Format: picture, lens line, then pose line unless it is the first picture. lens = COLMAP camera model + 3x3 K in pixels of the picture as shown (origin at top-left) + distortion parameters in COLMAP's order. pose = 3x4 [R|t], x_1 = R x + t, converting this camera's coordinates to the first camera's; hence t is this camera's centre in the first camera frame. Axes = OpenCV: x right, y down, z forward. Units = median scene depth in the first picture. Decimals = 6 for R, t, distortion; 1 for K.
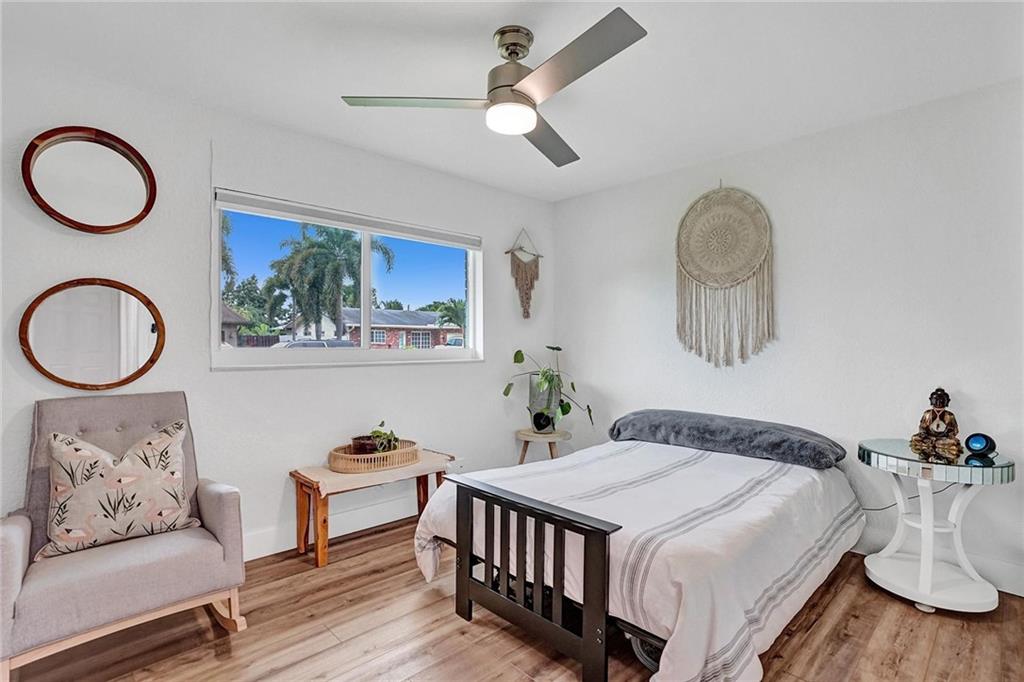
lens RADIAL K [[476.1, 0, 512.0], [0, 476.1, 341.0], [0, 0, 1]] dist [0.000184, -0.029017]
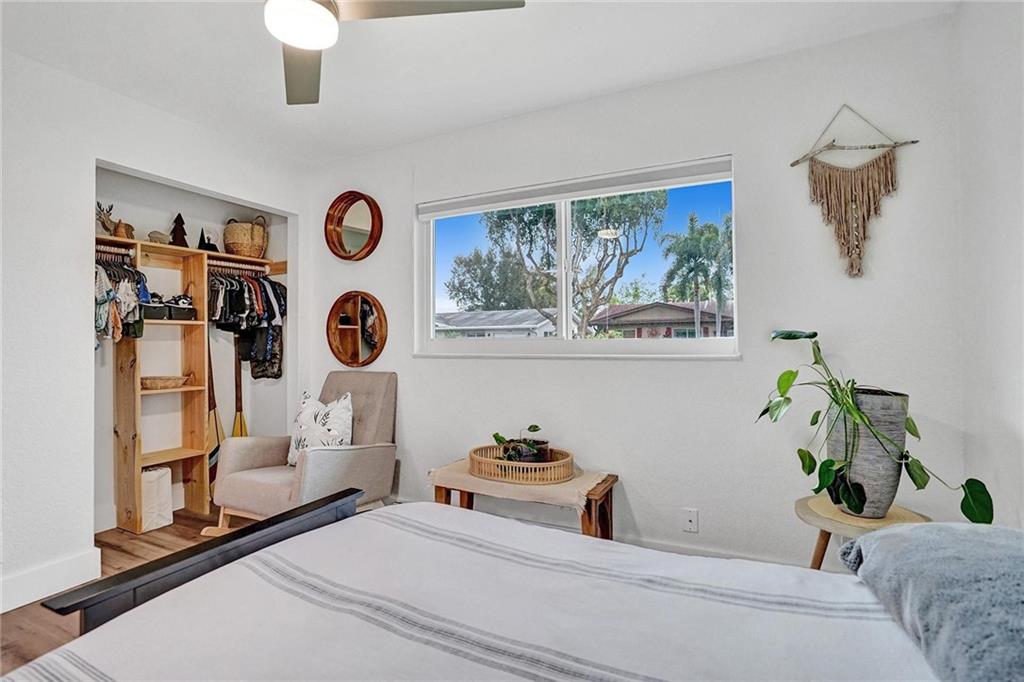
lens RADIAL K [[488.2, 0, 509.5], [0, 488.2, 335.5], [0, 0, 1]] dist [-0.053809, 0.027712]
pose [[0.351282, -0.009322, -0.936223, 0.492322], [0.014201, 0.999888, -0.004627, 0.013178], [0.936162, -0.011670, 0.351375, 0.629429]]
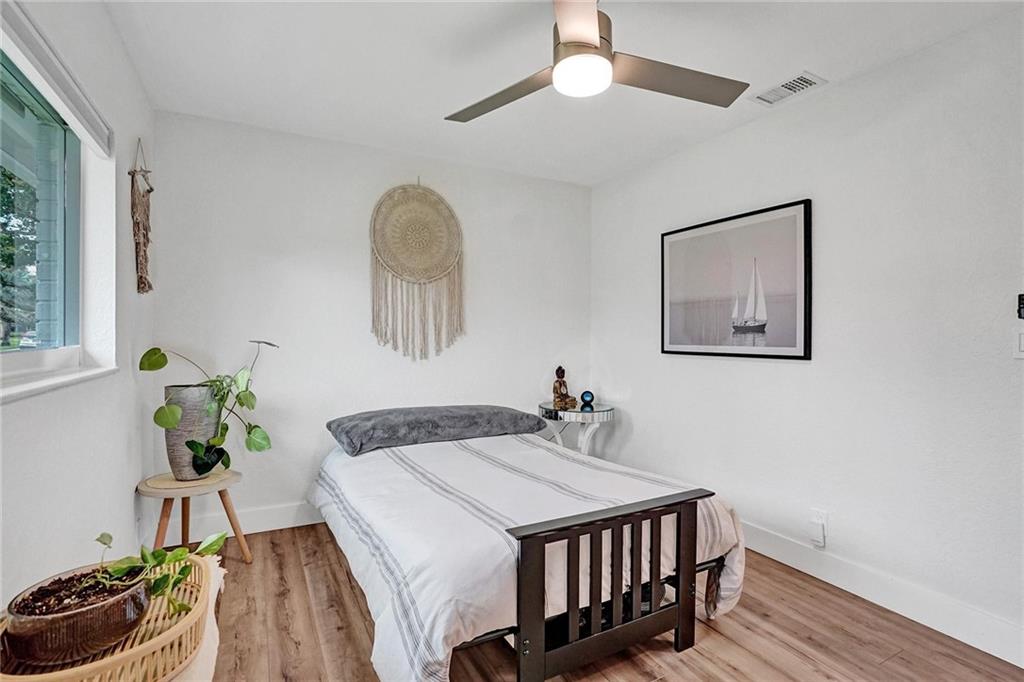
lens RADIAL K [[488.2, 0, 509.5], [0, 488.2, 335.5], [0, 0, 1]] dist [-0.053809, 0.027712]
pose [[0.284413, 0.000709, 0.958702, -0.533332], [-0.006856, 0.999976, 0.001295, -0.001050], [-0.958677, -0.006942, 0.284411, 0.541910]]
